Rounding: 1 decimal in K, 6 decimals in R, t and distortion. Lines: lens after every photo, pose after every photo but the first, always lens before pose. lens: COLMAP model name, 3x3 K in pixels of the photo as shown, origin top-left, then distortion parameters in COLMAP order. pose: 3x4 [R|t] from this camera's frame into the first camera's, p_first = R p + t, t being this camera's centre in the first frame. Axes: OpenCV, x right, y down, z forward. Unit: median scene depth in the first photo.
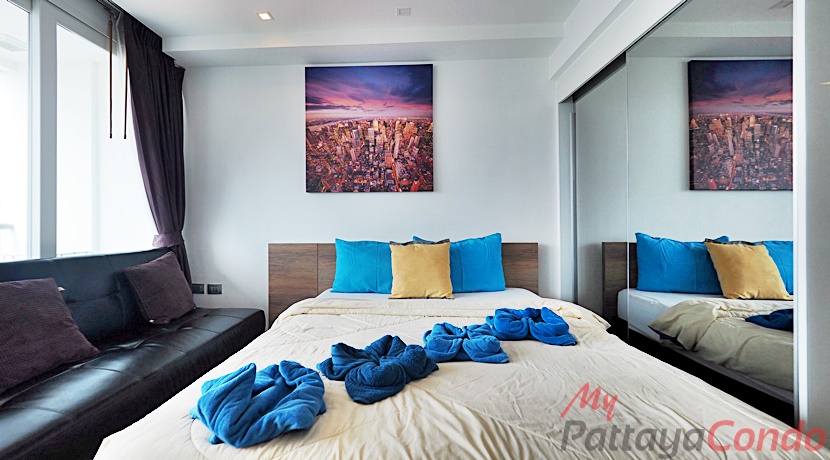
lens RADIAL K [[347.4, 0, 399.3], [0, 347.4, 226.6], [0, 0, 1]] dist [-0.001183, -0.000435]
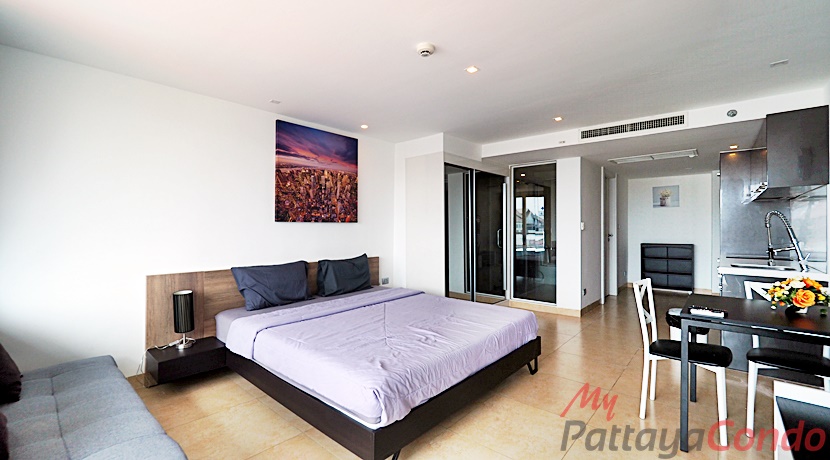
lens RADIAL K [[347.4, 0, 399.3], [0, 347.4, 226.6], [0, 0, 1]] dist [-0.001183, -0.000435]
pose [[0.656484, 0.004278, 0.754328, -0.921096], [-0.008284, 0.999964, 0.001538, -0.087012], [-0.754294, -0.007259, 0.656496, -0.133156]]
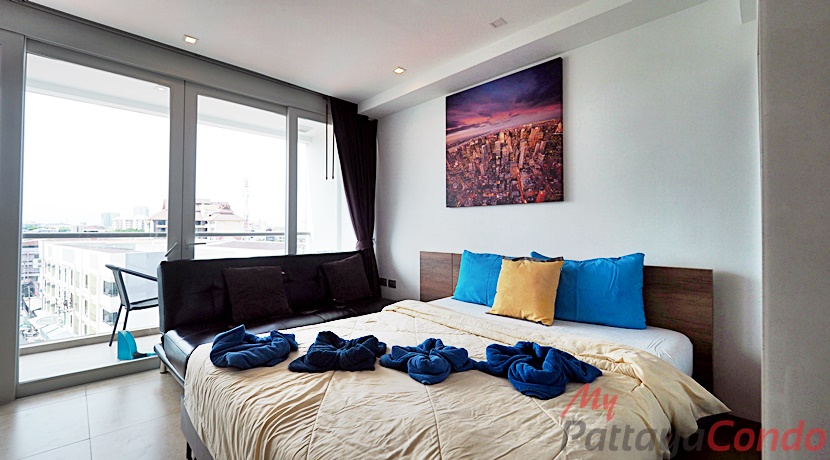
lens RADIAL K [[347.4, 0, 399.3], [0, 347.4, 226.6], [0, 0, 1]] dist [-0.001183, -0.000435]
pose [[0.718547, 0.001079, -0.695477, 0.412322], [-0.004829, 0.999982, -0.003438, -0.031901], [0.695461, 0.005829, 0.718540, 0.084296]]
